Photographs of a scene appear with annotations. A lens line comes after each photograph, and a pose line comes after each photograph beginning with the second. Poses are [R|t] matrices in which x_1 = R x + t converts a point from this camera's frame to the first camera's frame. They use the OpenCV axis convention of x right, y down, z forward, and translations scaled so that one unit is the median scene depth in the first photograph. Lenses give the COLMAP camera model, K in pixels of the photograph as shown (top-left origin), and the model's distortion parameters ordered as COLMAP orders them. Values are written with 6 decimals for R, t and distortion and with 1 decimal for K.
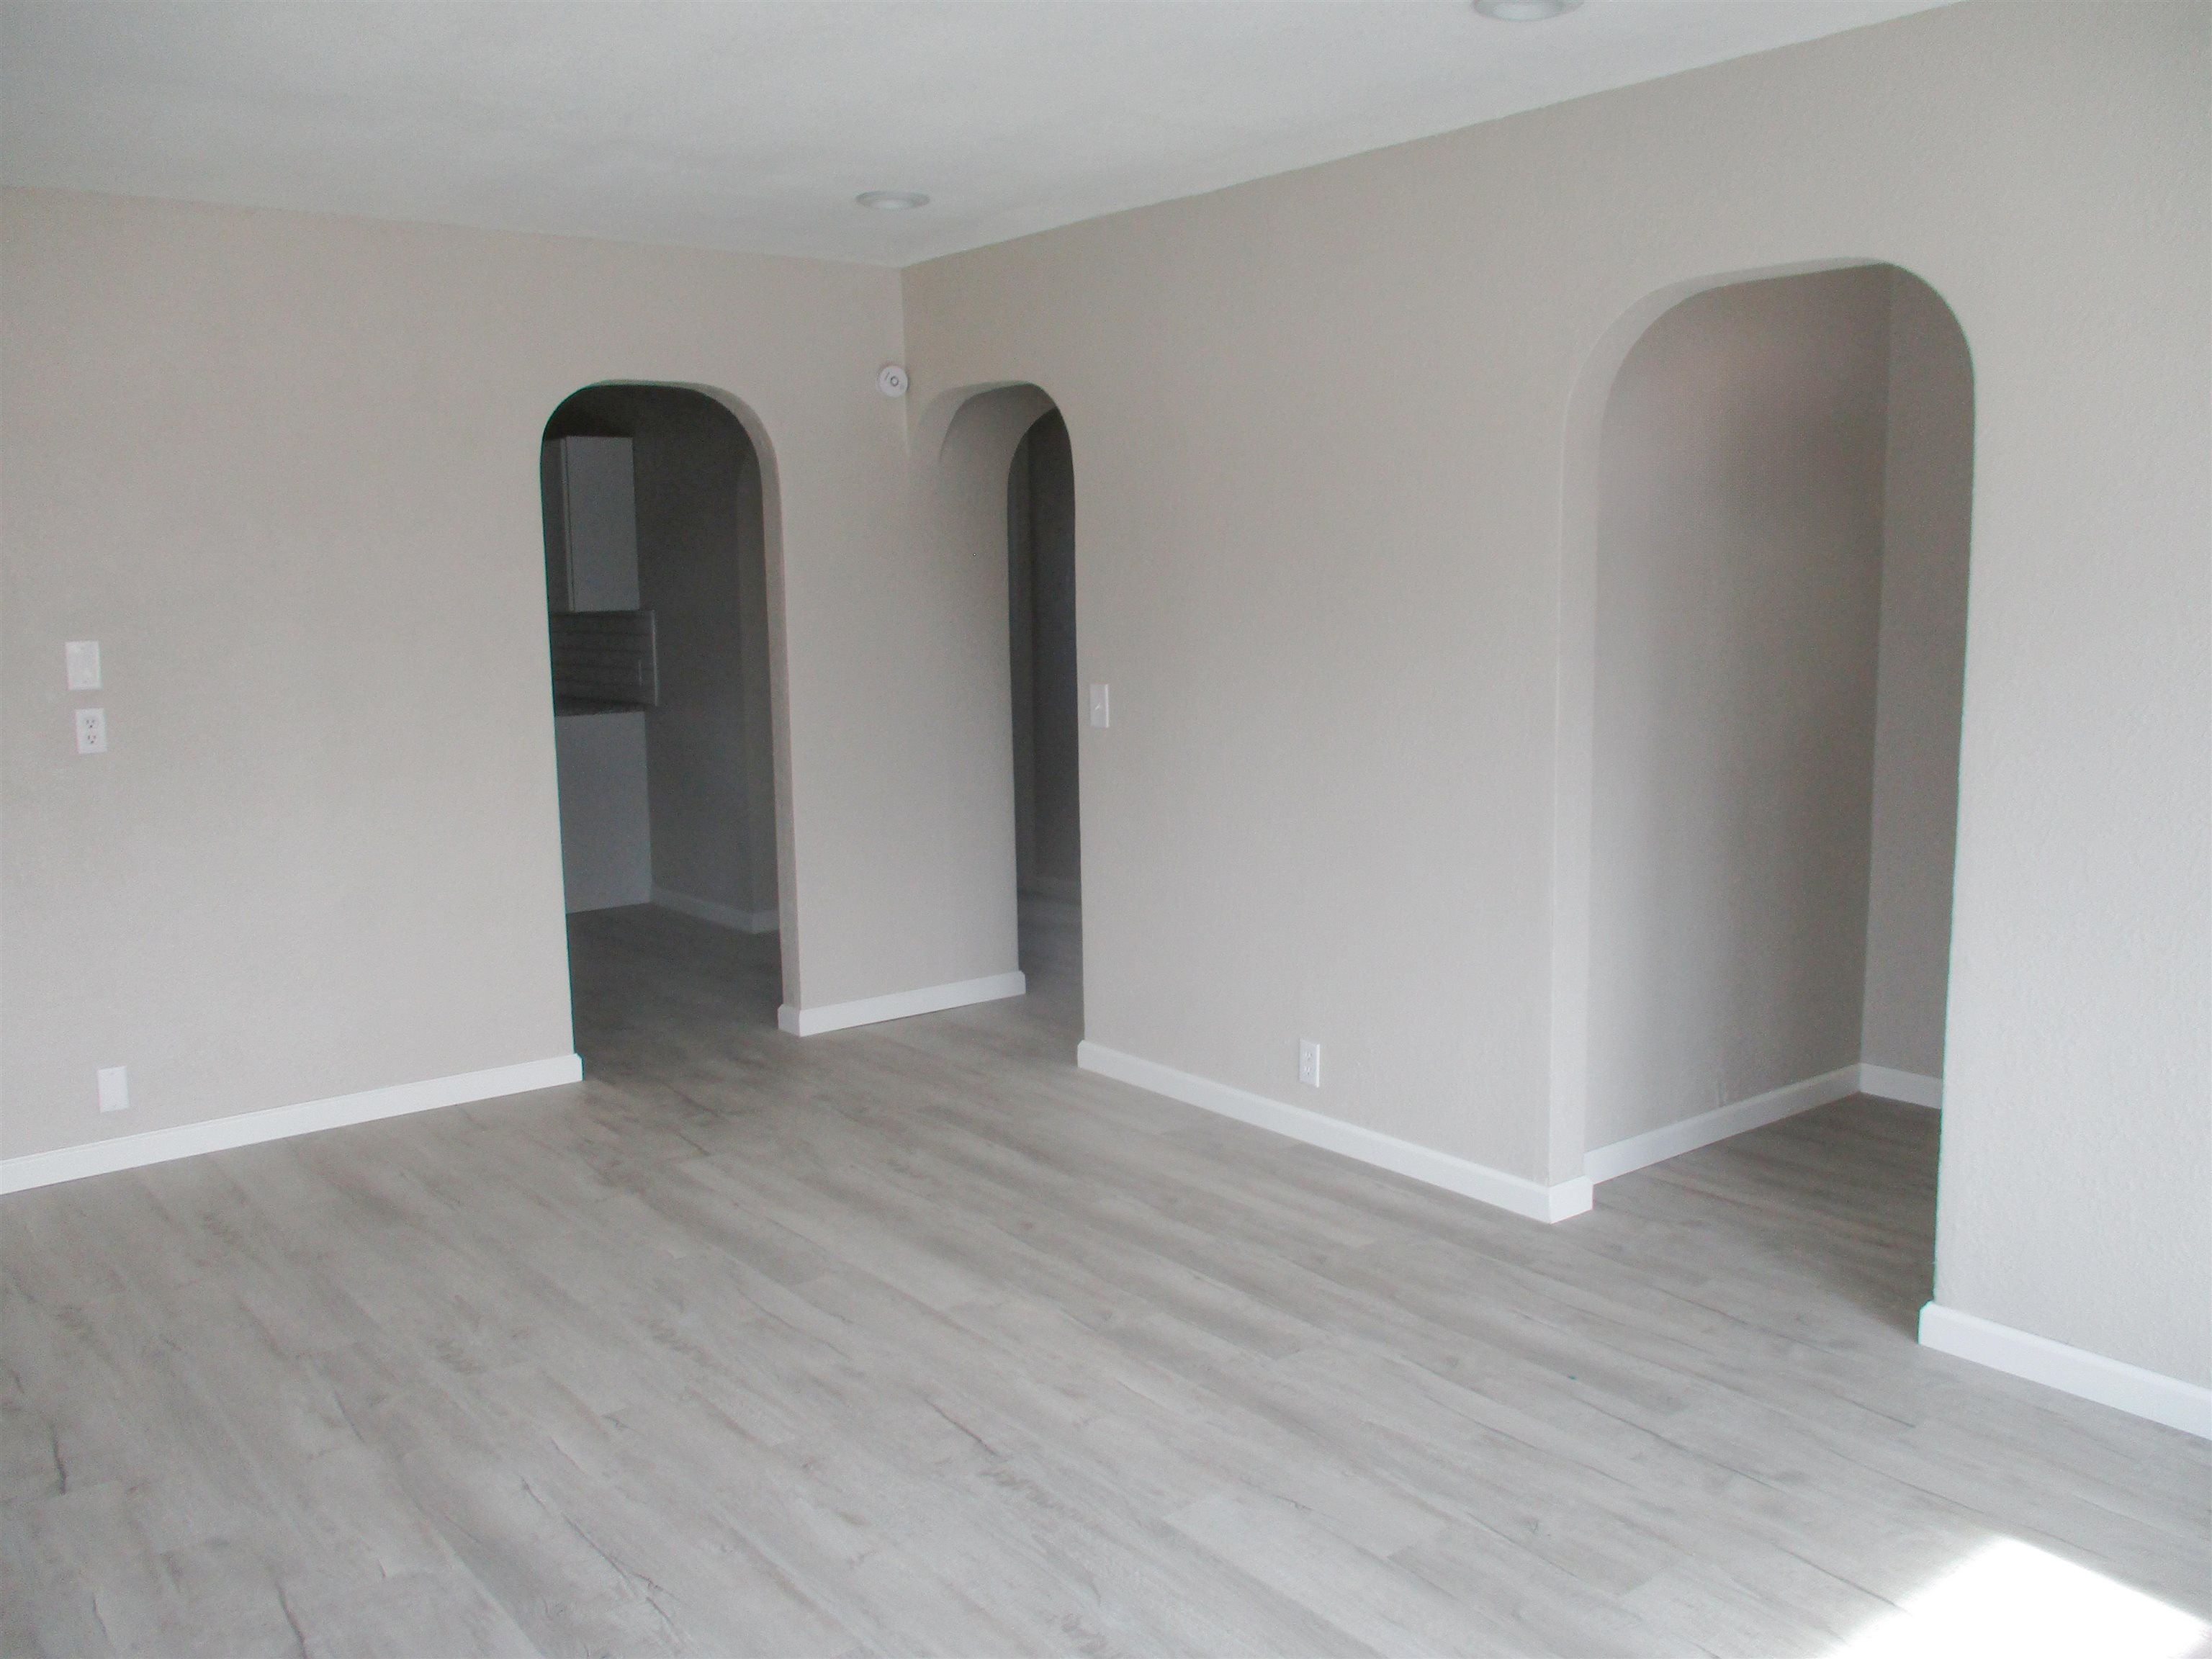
lens RADIAL K [[1868.3, 0, 1121.1], [0, 1868.3, 816.1], [0, 0, 1]] dist [-0.006902, 0.008513]
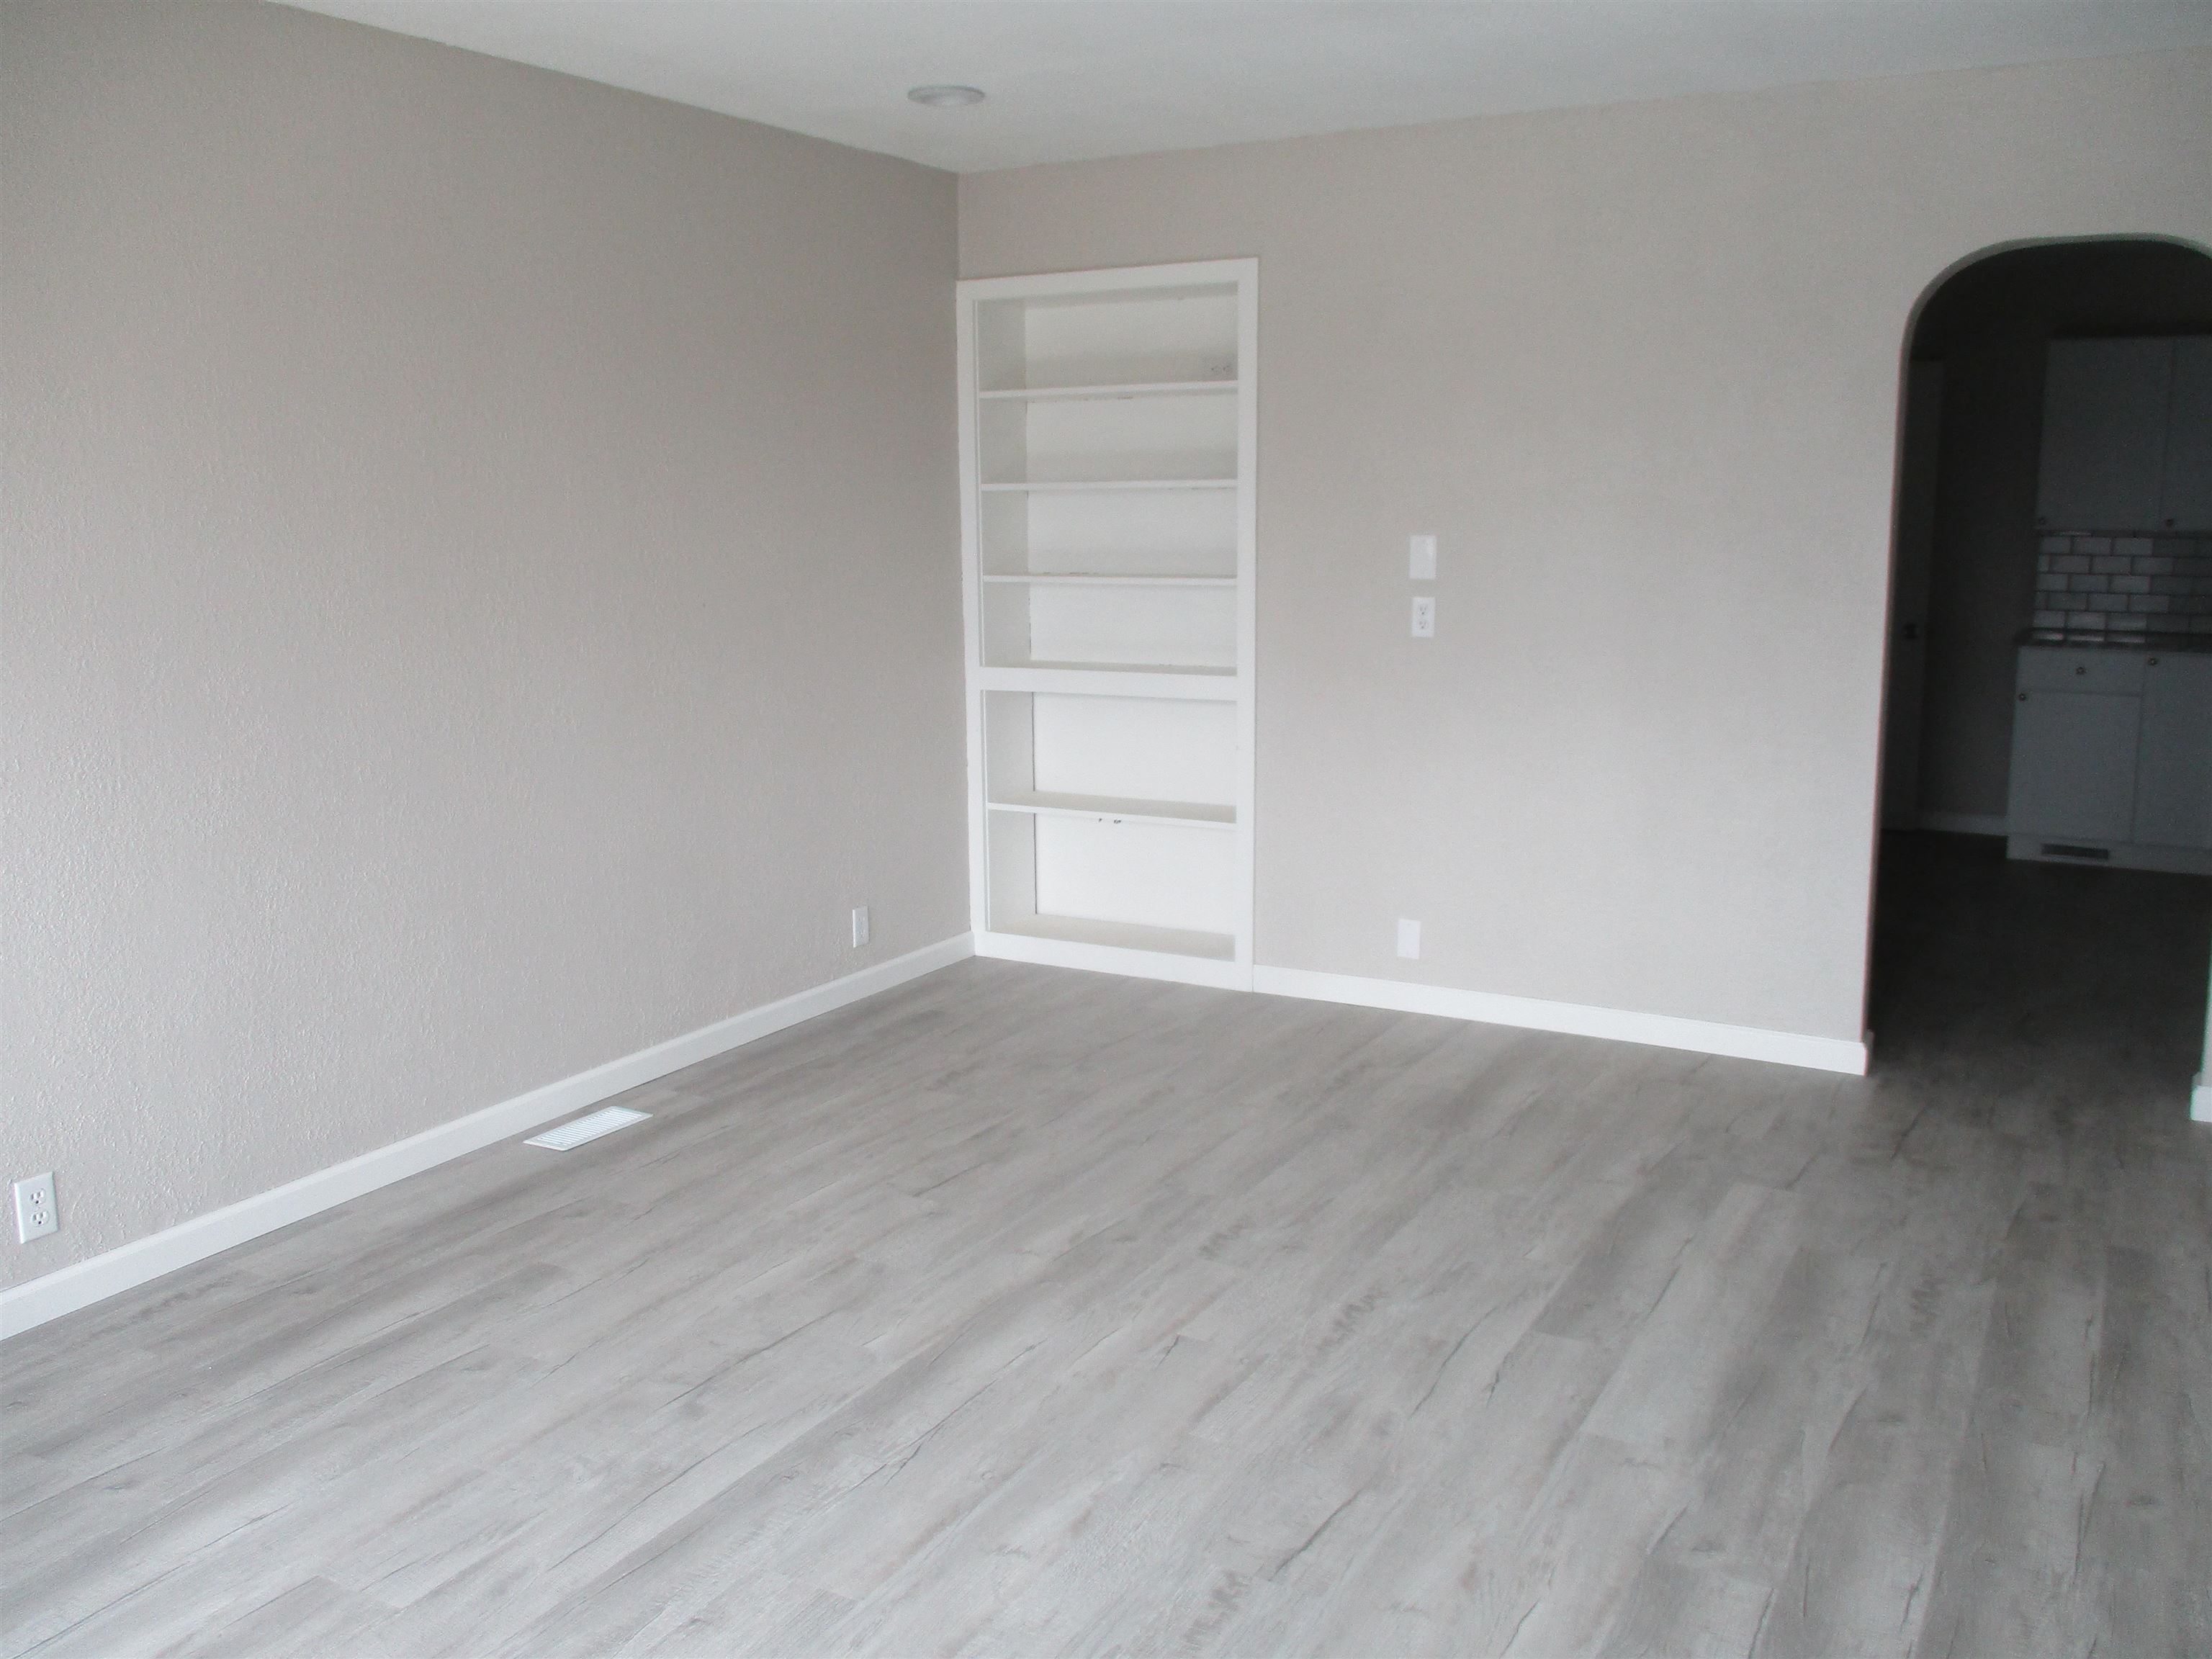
lens RADIAL K [[1868.3, 0, 1121.1], [0, 1868.3, 816.1], [0, 0, 1]] dist [-0.006902, 0.008513]
pose [[0.378958, 0.177338, -0.908263, 0.491095], [-0.128107, 0.982070, 0.138298, -0.072486], [0.916504, 0.063945, 0.394882, 0.490735]]
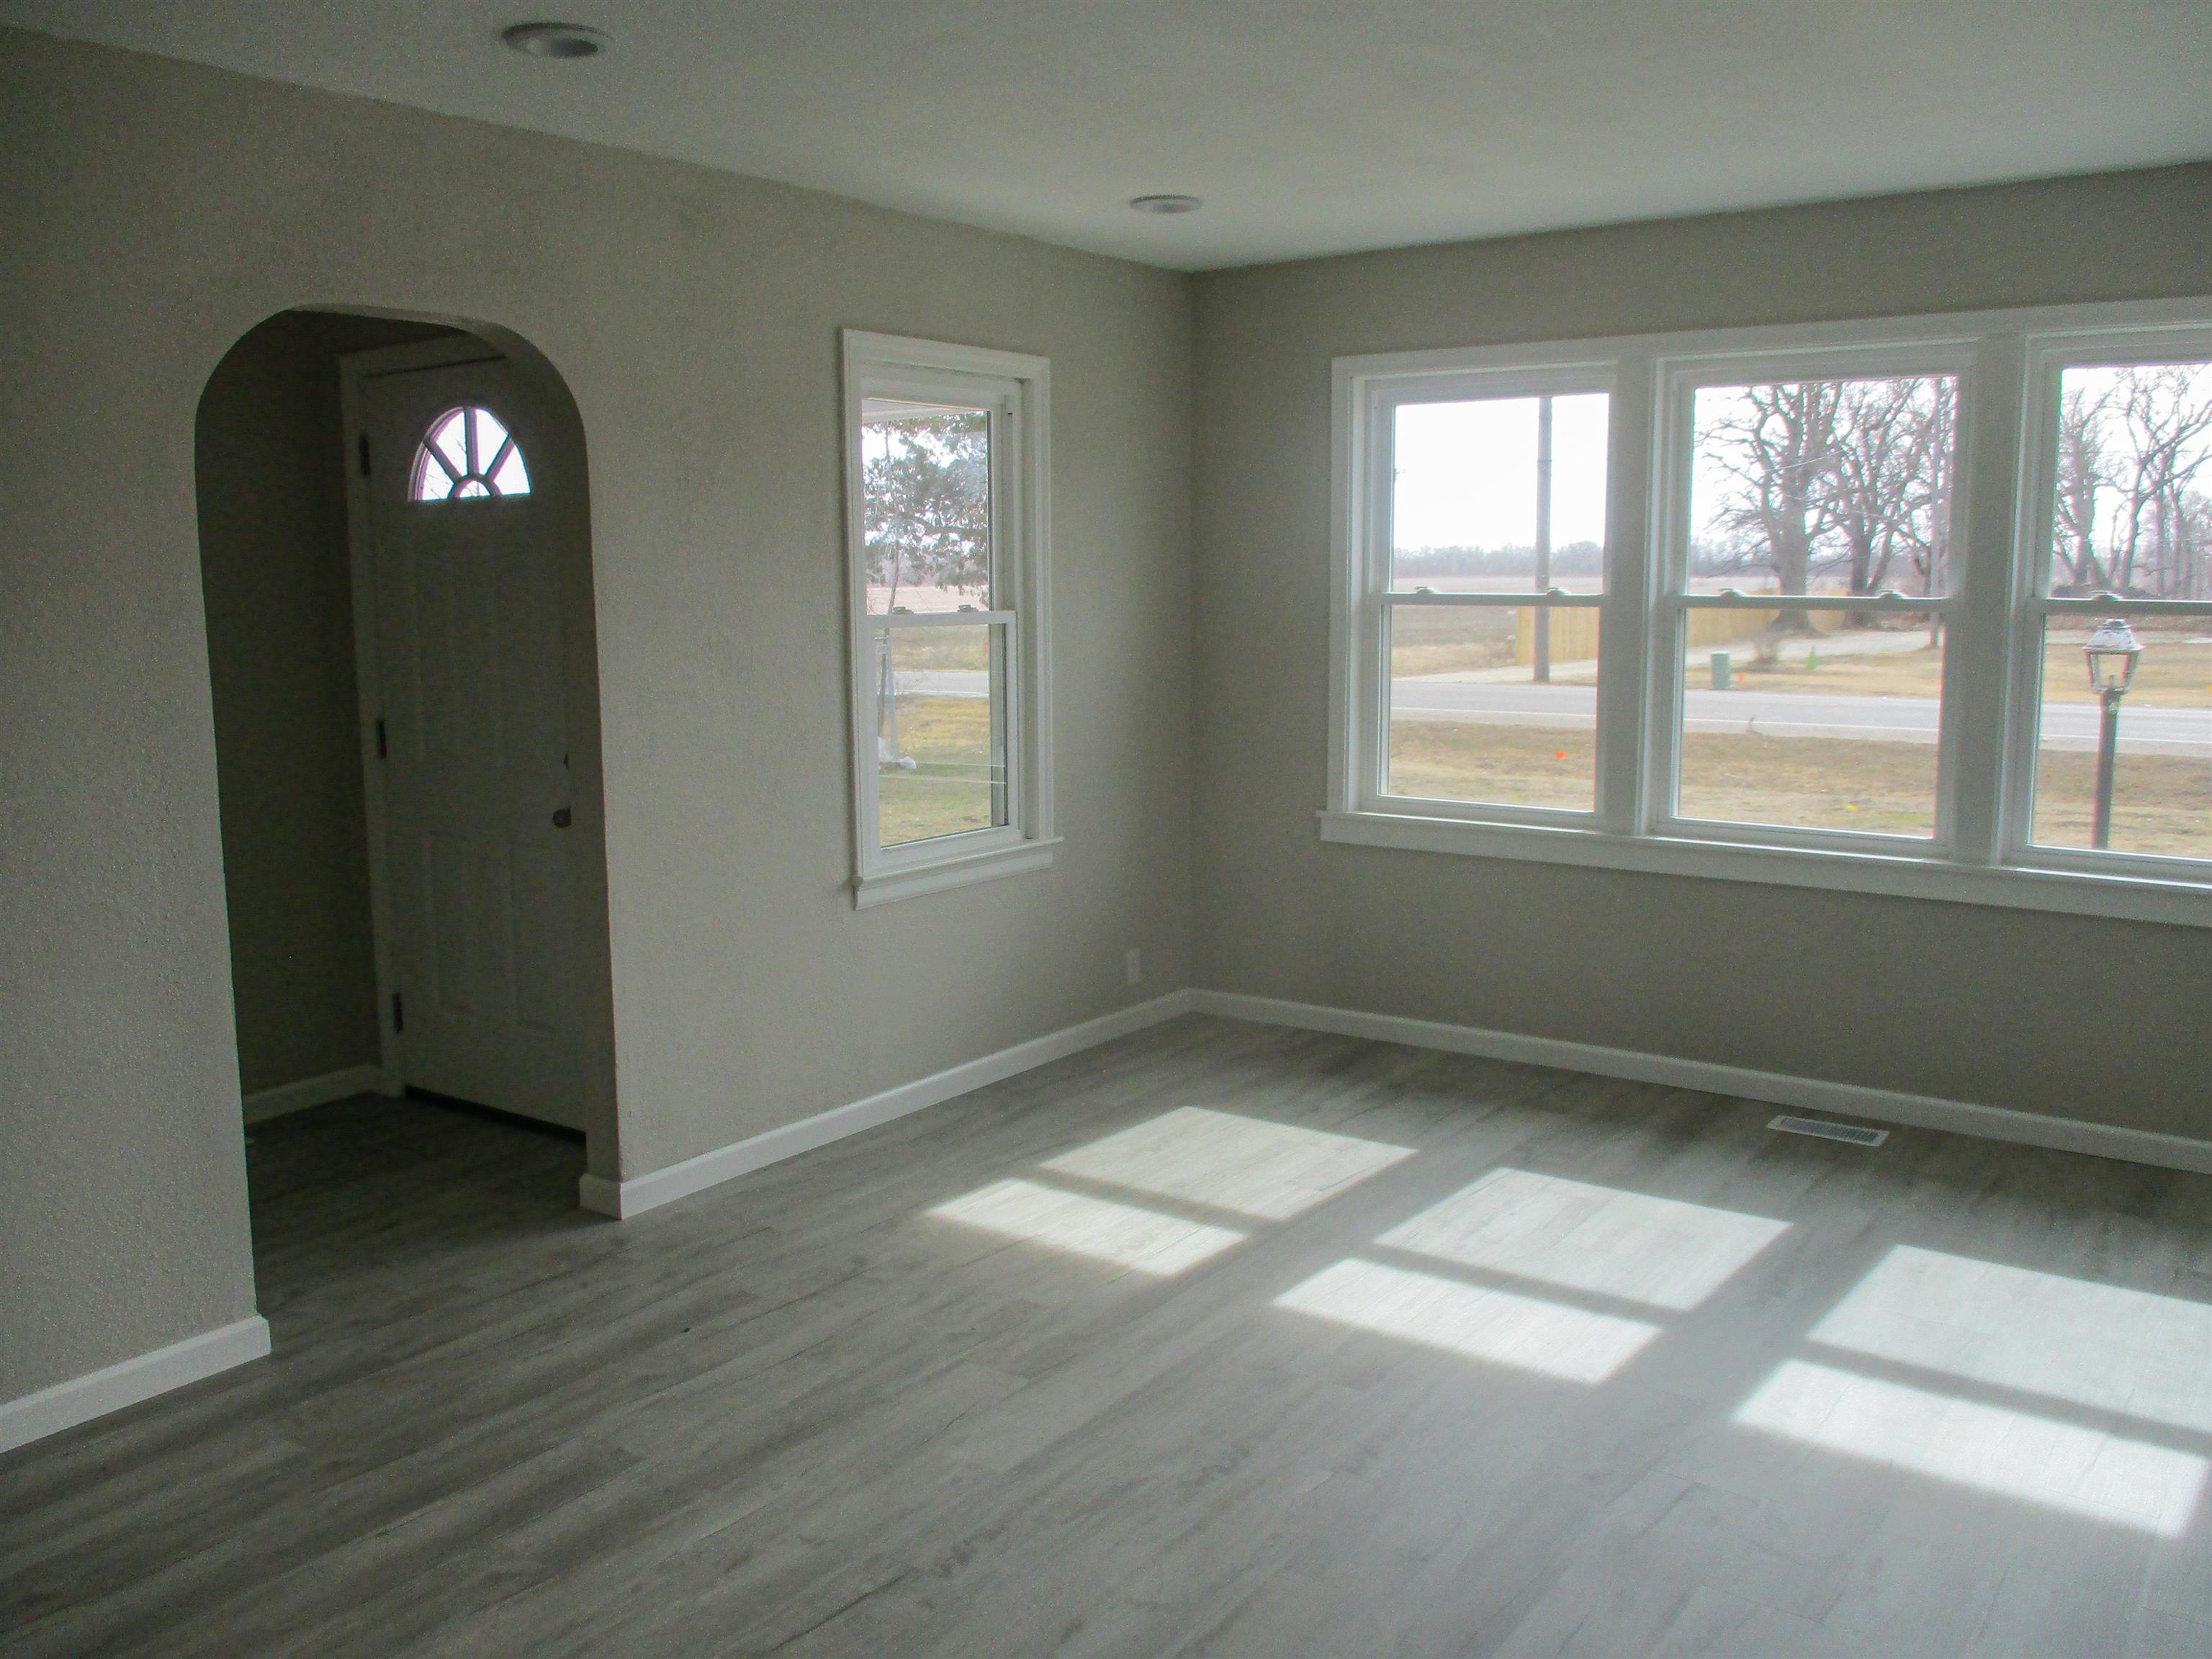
lens RADIAL K [[1868.3, 0, 1121.1], [0, 1868.3, 816.1], [0, 0, 1]] dist [-0.006902, 0.008513]
pose [[-0.274747, -0.115113, 0.954601, -0.754090], [0.148134, 0.975887, 0.160315, -0.118441], [-0.950037, 0.185454, -0.251069, 0.876198]]
